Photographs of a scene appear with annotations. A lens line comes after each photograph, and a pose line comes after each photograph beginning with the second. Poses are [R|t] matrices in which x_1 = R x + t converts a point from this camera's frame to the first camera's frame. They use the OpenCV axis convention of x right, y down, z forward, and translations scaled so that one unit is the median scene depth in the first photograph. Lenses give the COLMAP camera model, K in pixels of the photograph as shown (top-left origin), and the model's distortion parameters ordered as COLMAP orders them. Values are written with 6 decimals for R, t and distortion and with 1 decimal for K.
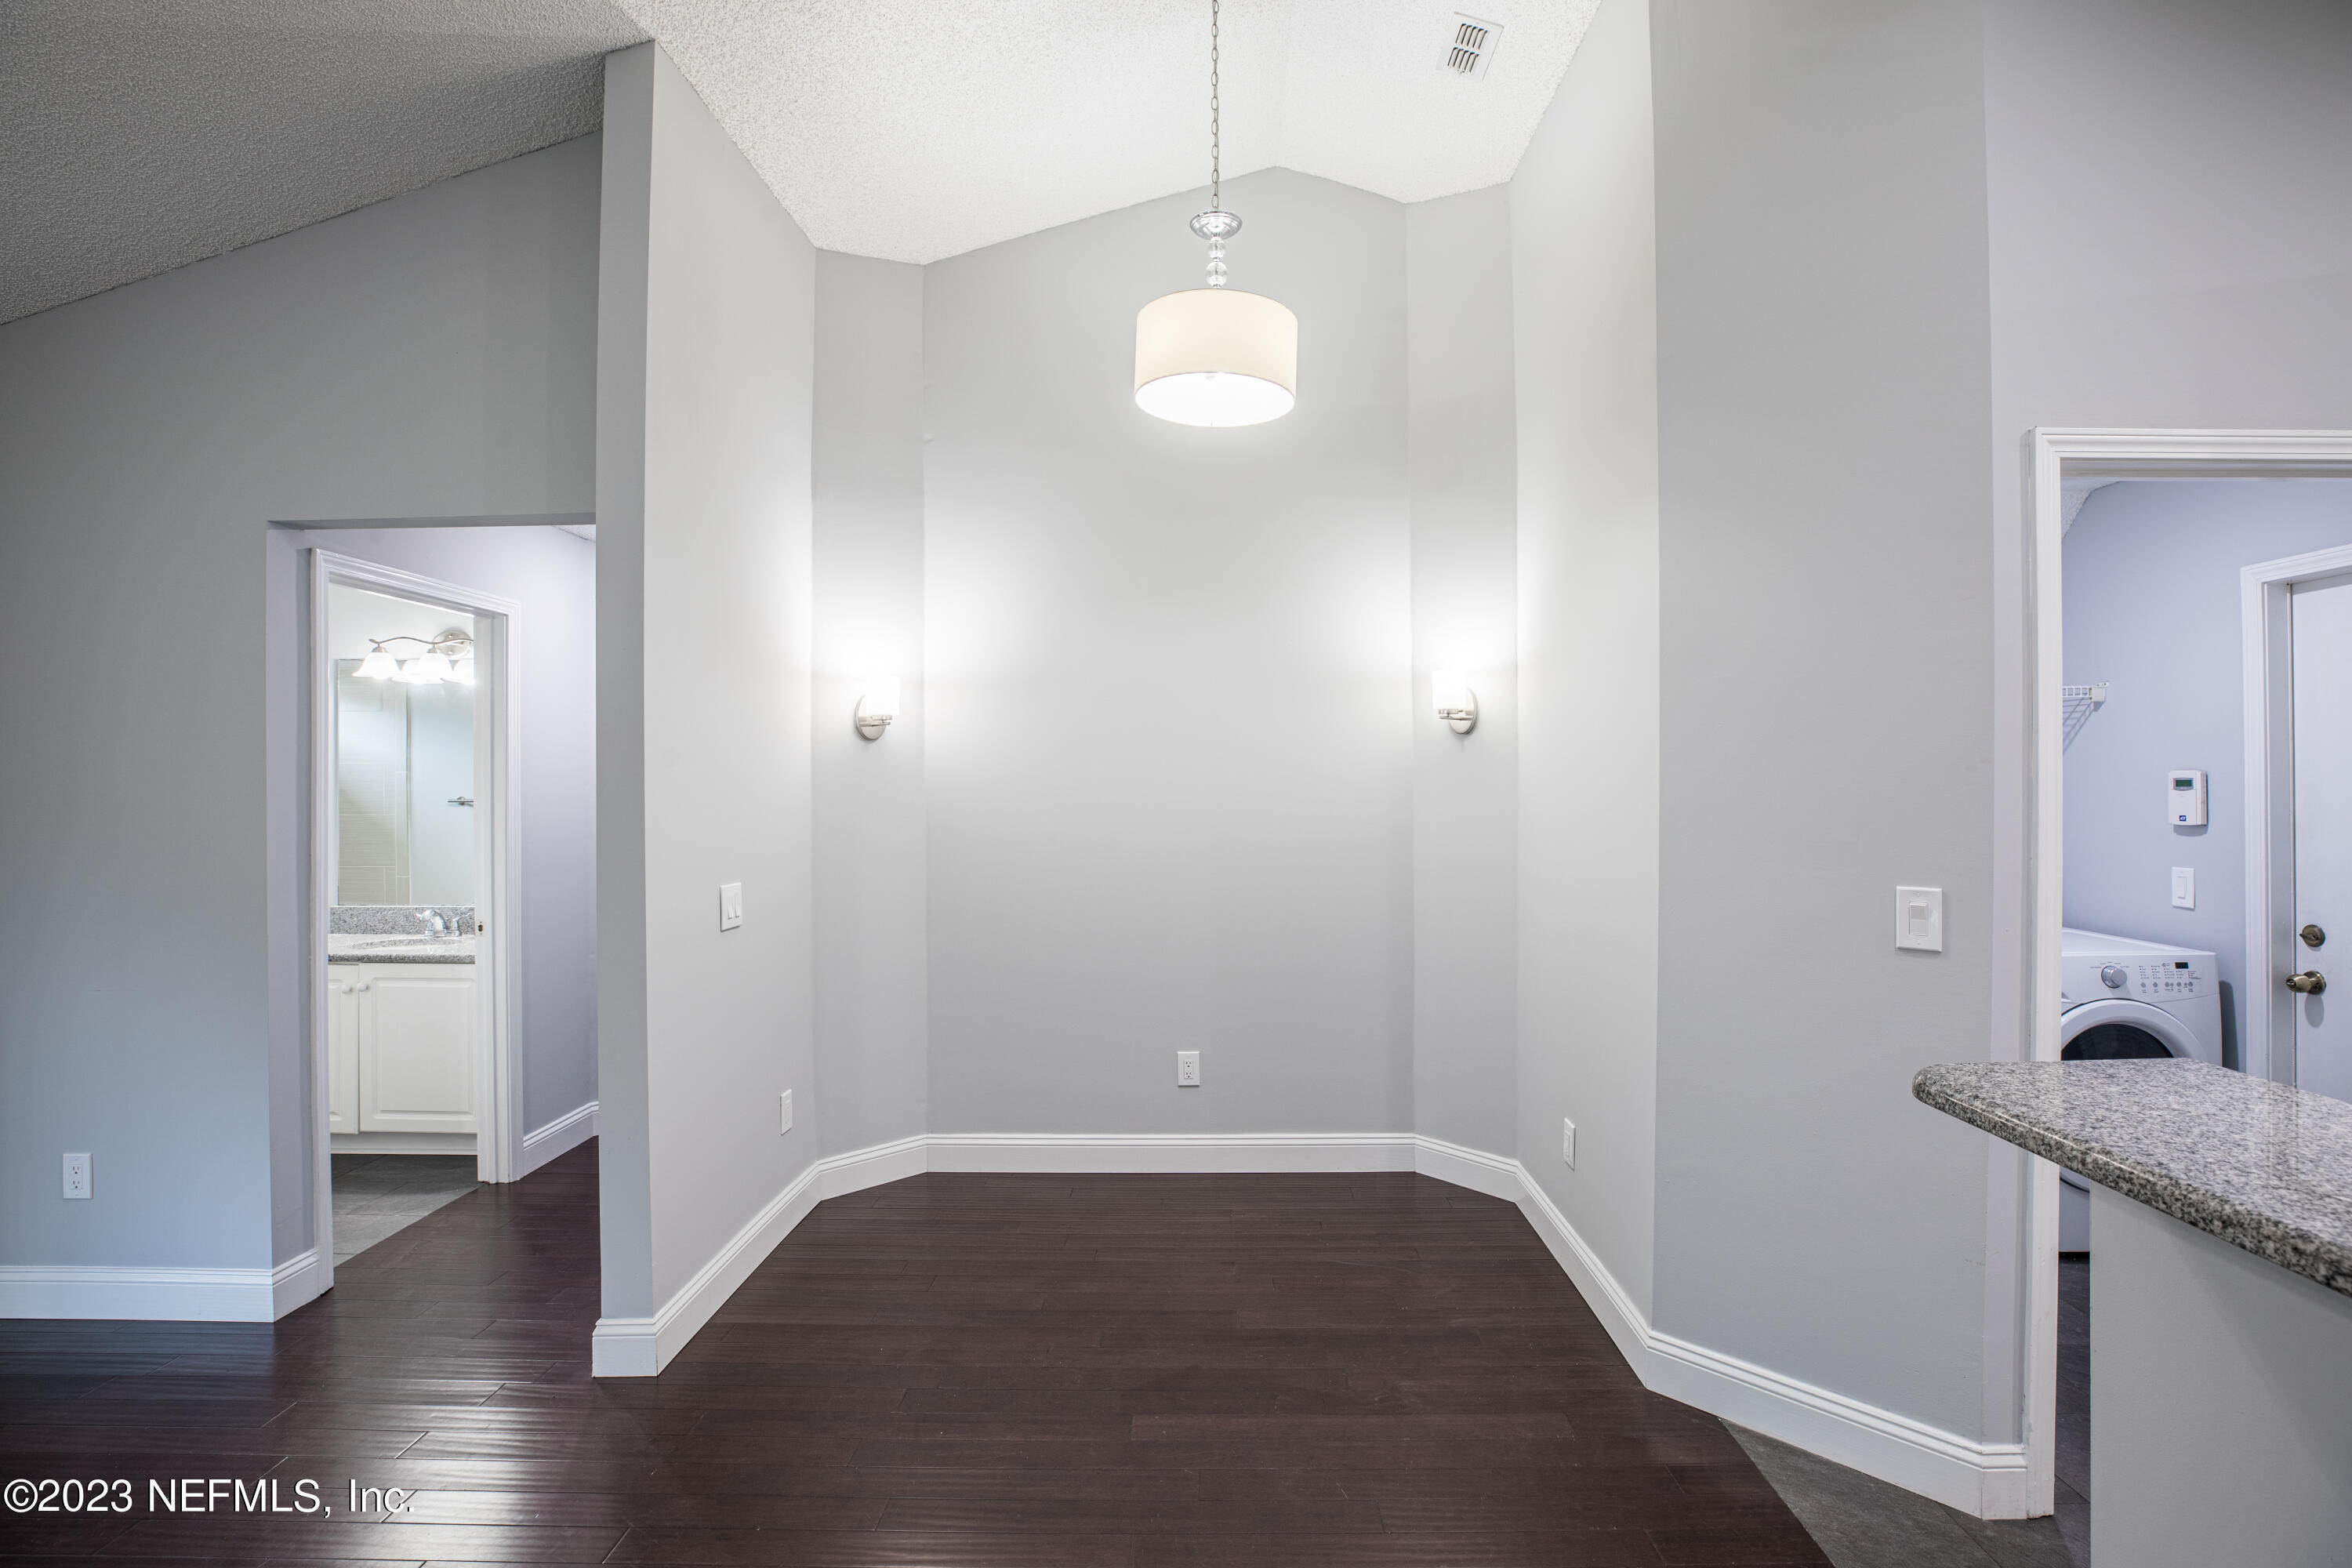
lens RADIAL K [[1108.9, 0, 1200.5], [0, 1108.9, 777.0], [0, 0, 1]] dist [-0.045698, 0.013468]
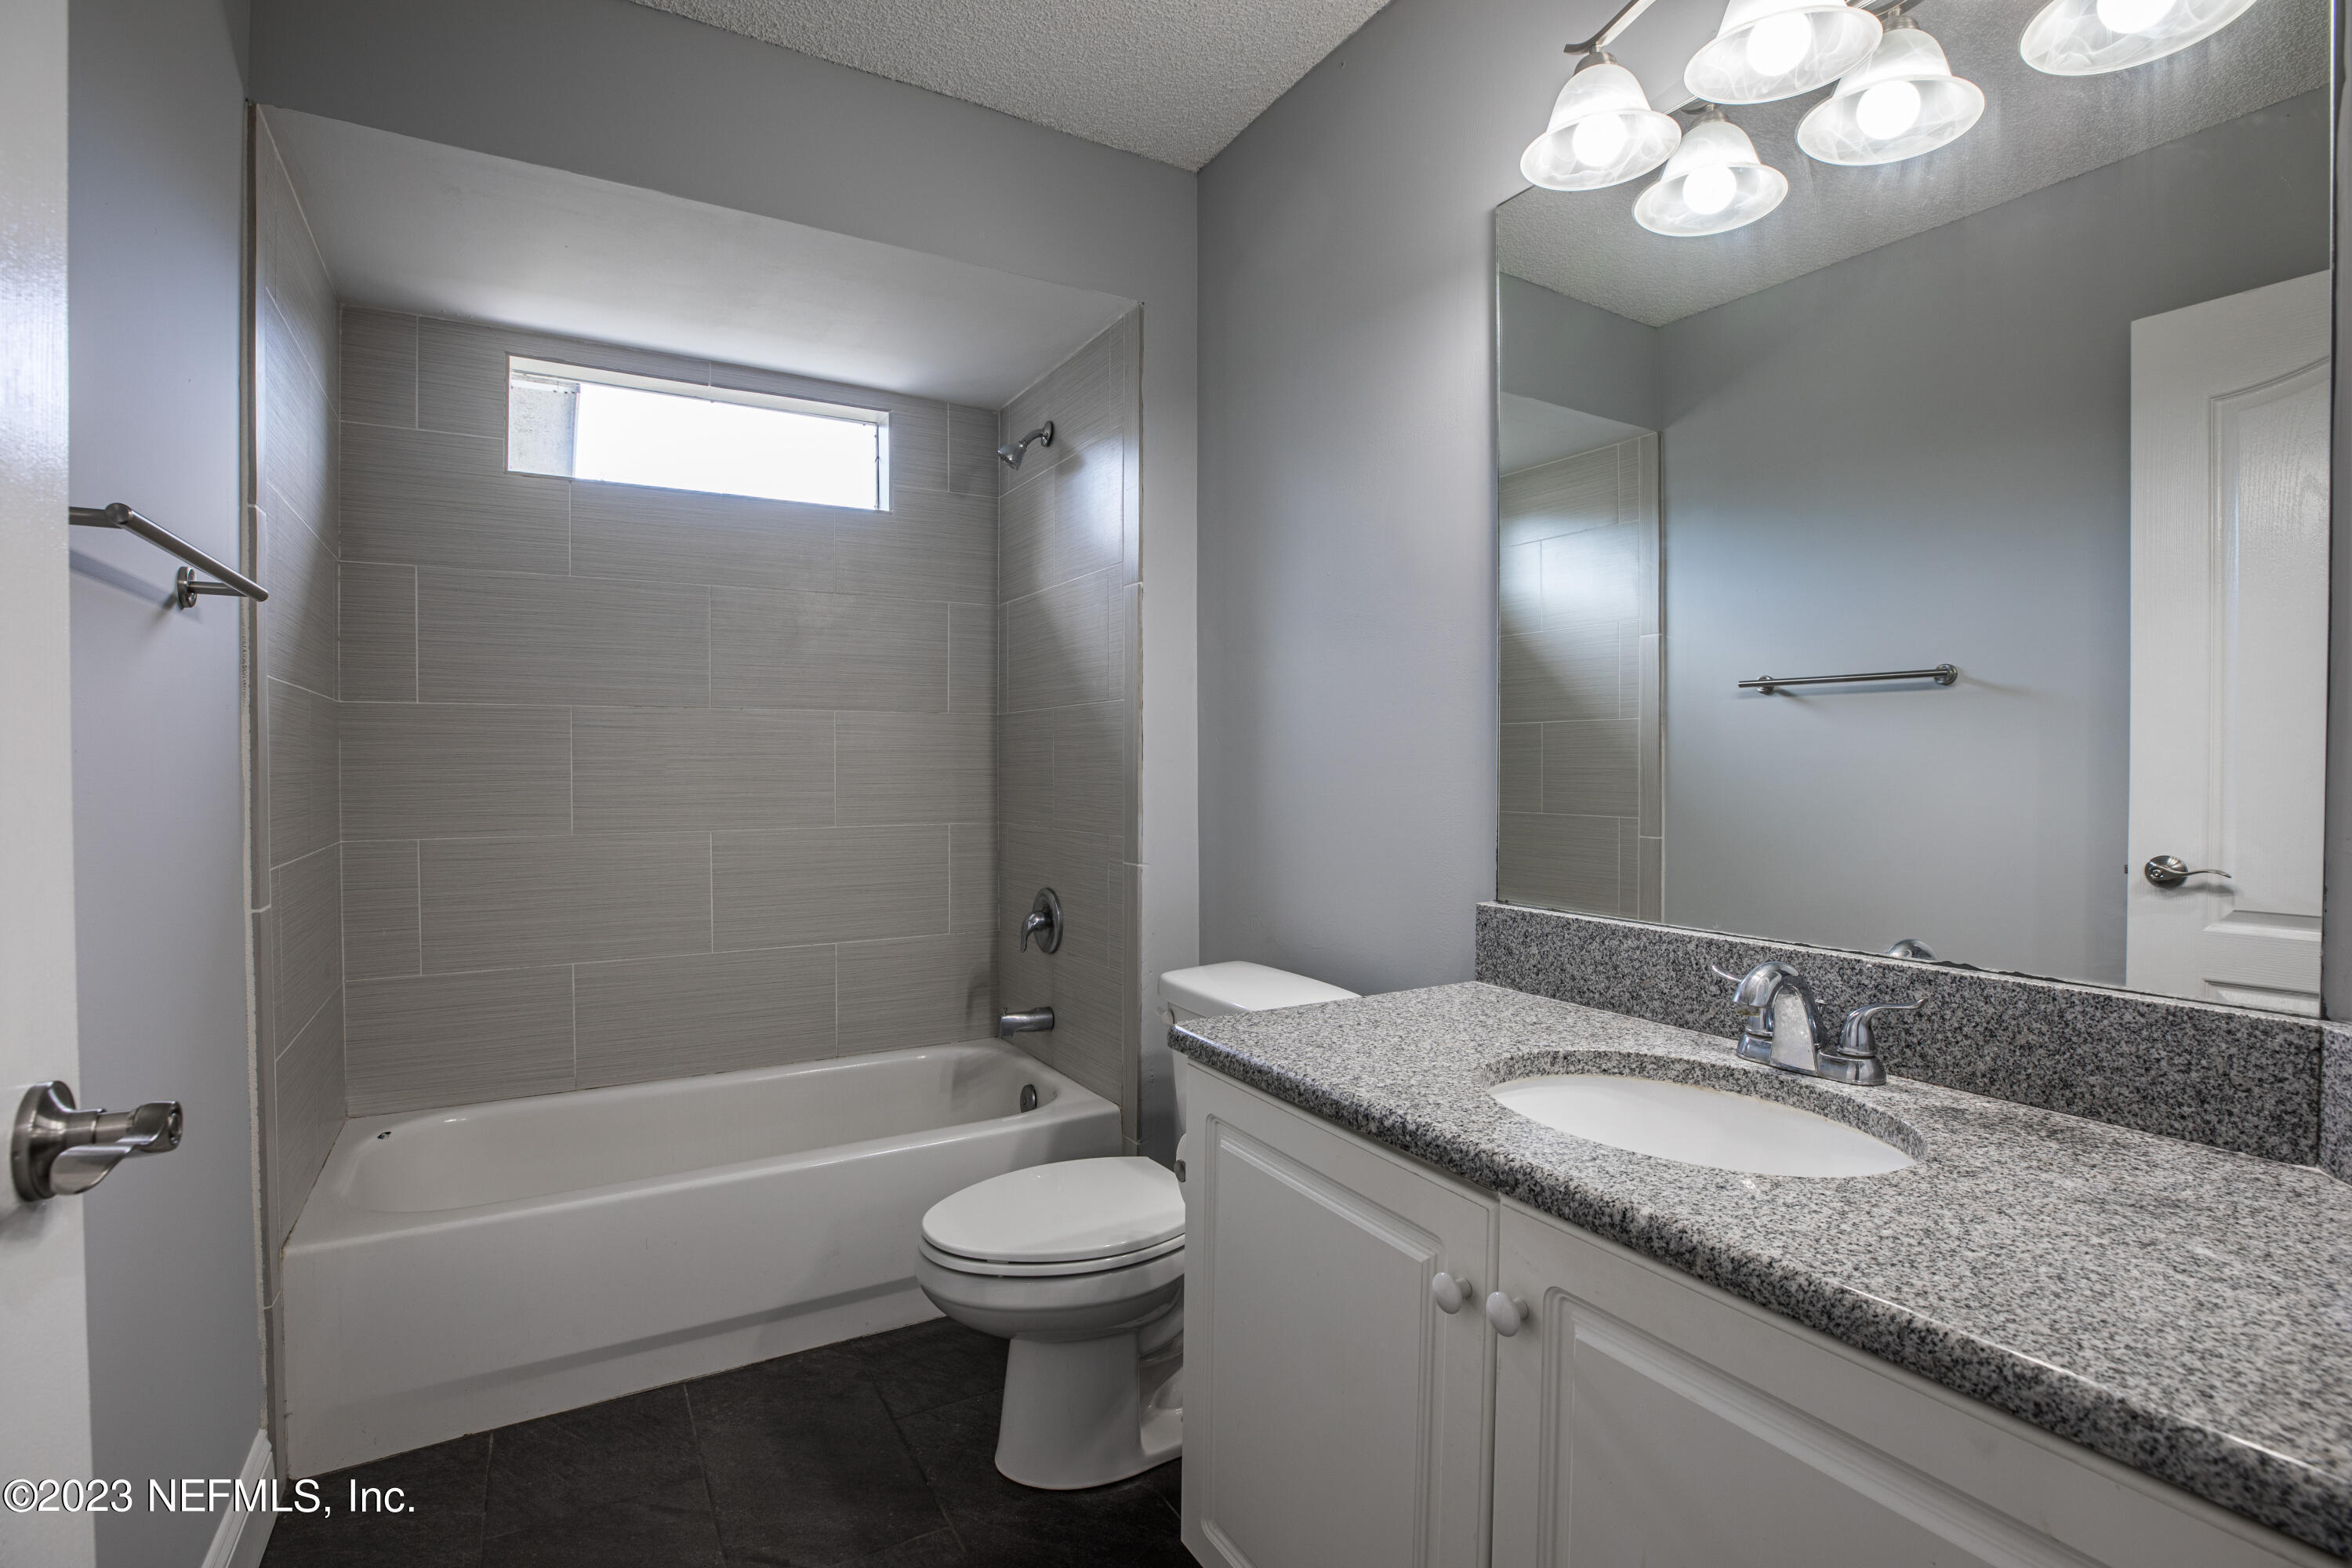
lens RADIAL K [[1090.1, 0, 1176.0], [0, 1090.1, 784.0], [0, 0, 1]] dist [-0.043570, 0.014235]
pose [[0.507189, 0.021922, -0.861556, -0.775383], [-0.001320, 0.999695, 0.024660, 0.102123], [0.861834, -0.011370, 0.507063, 1.037546]]
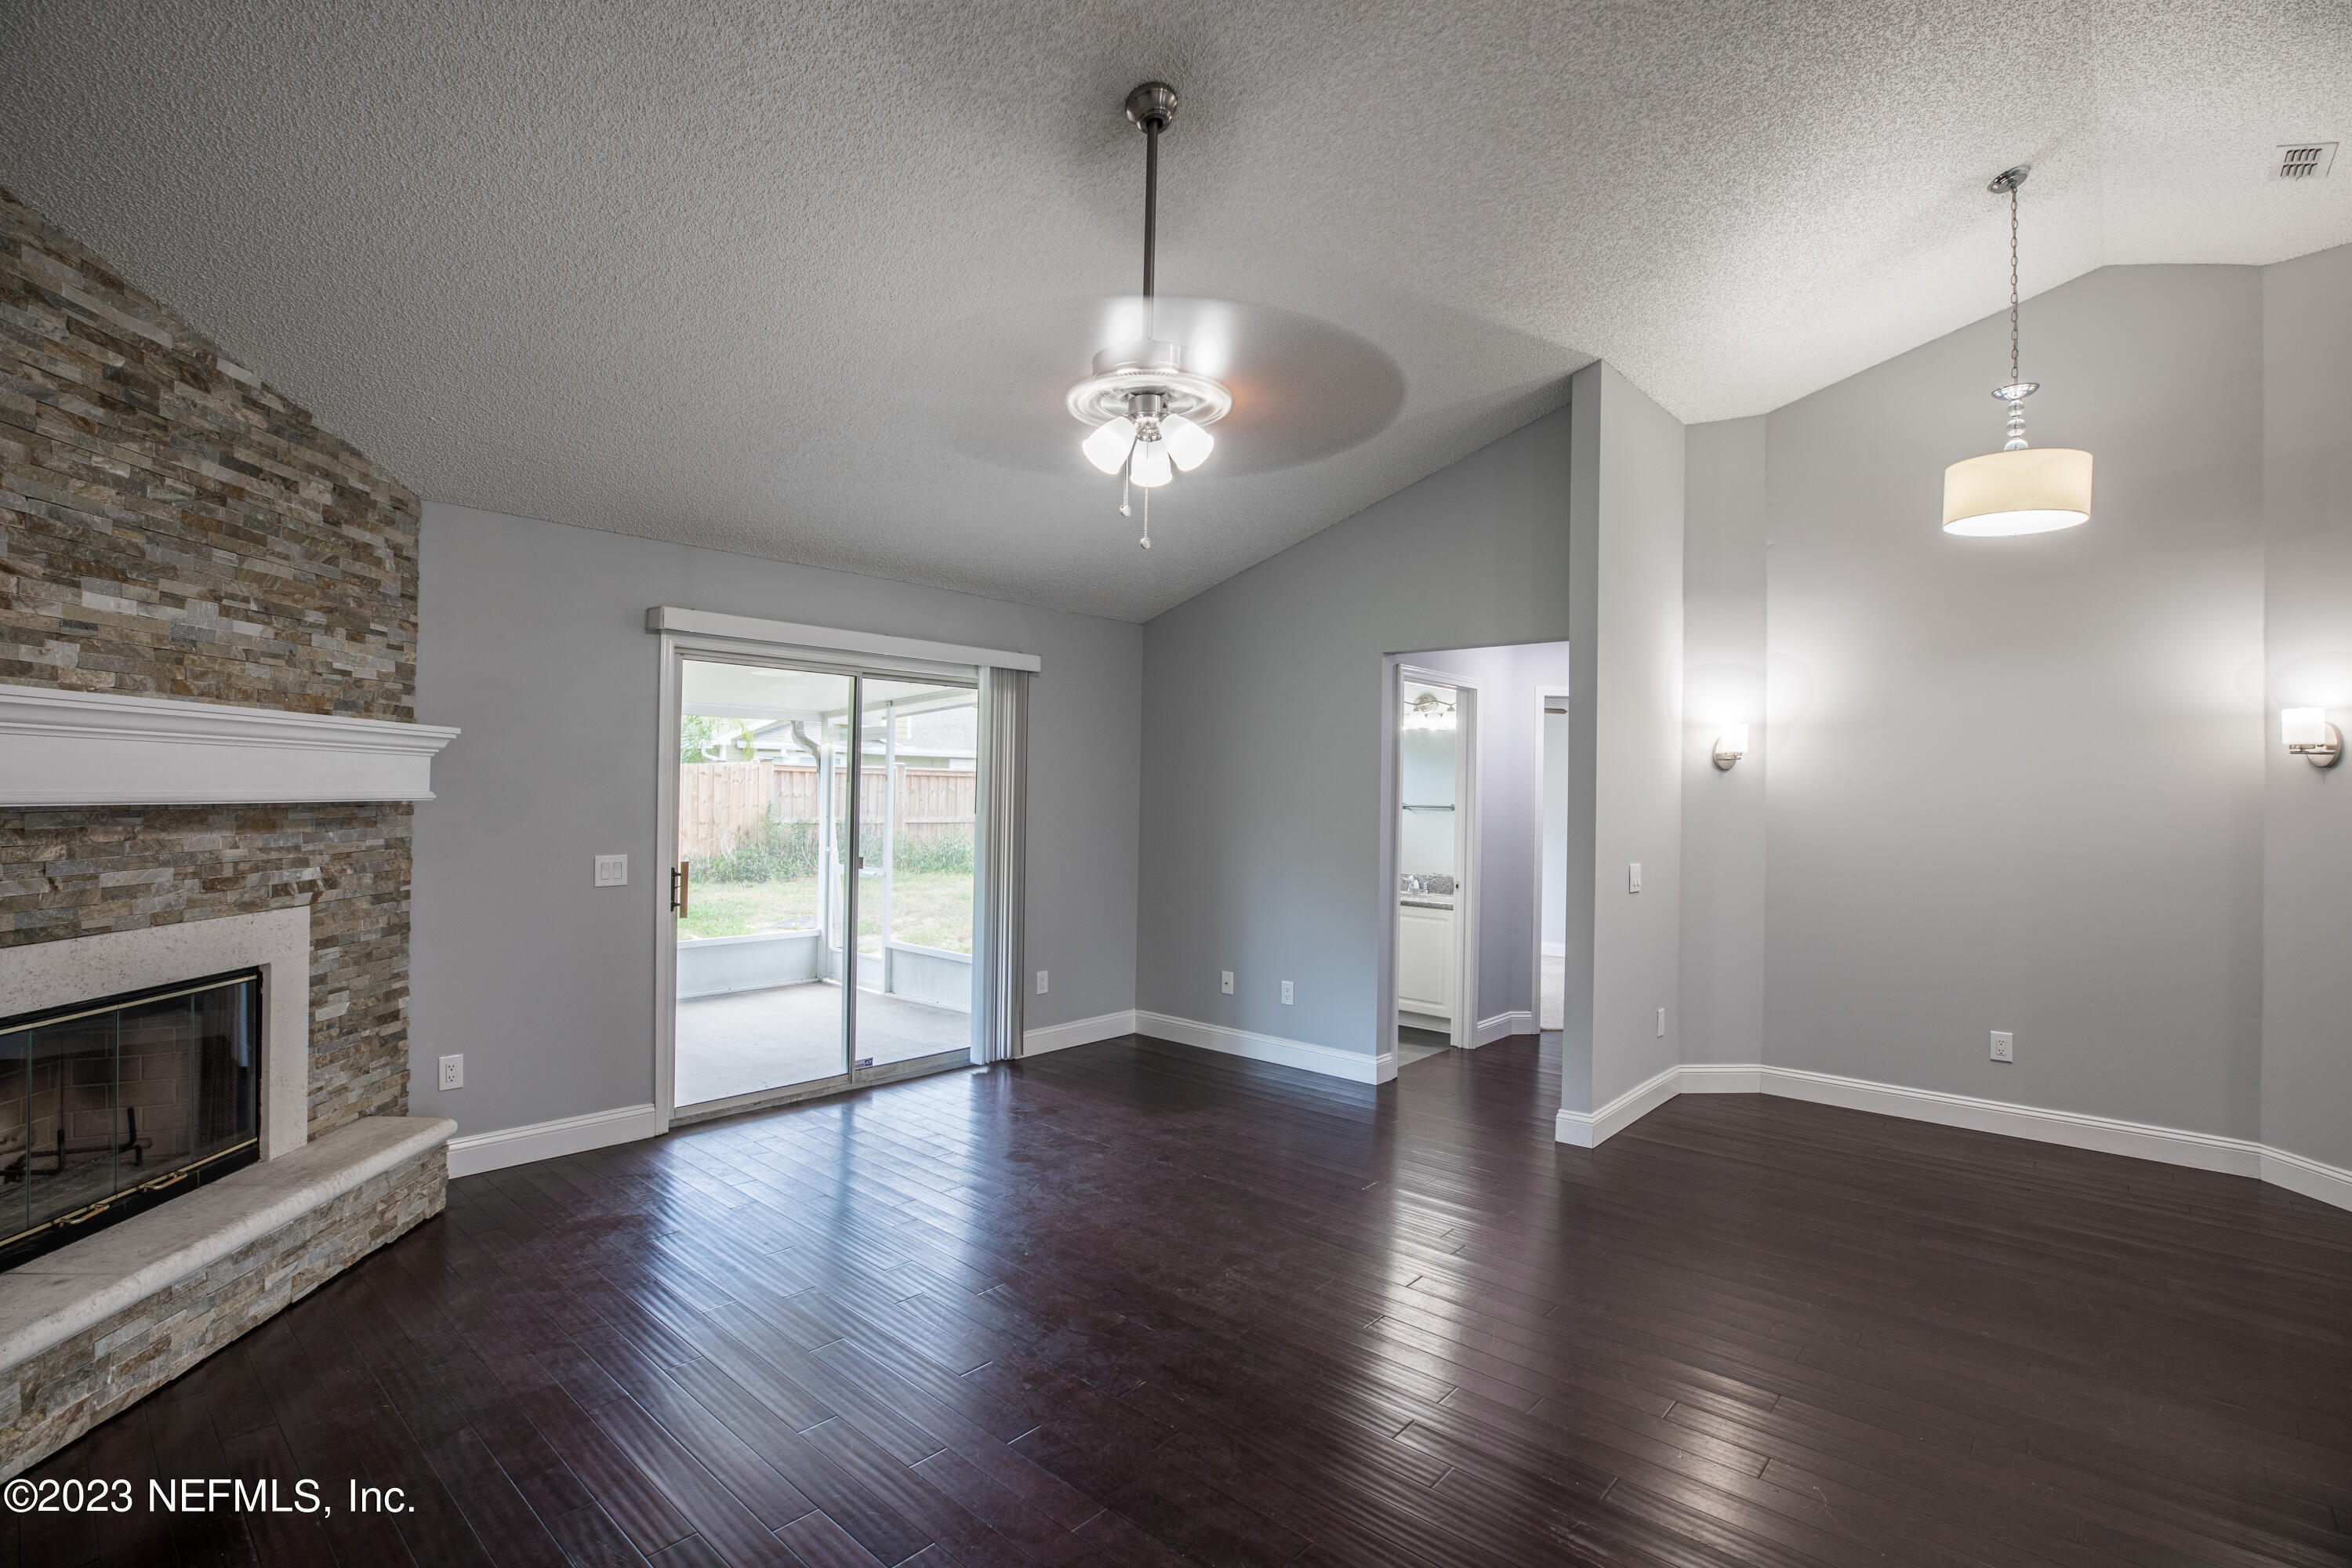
lens RADIAL K [[1090.1, 0, 1176.0], [0, 1090.1, 784.0], [0, 0, 1]] dist [-0.043570, 0.014235]
pose [[0.751864, 0.012687, -0.659196, 0.089883], [-0.016072, 0.999870, 0.000913, -0.007241], [0.659122, 0.009907, 0.751971, -0.553146]]
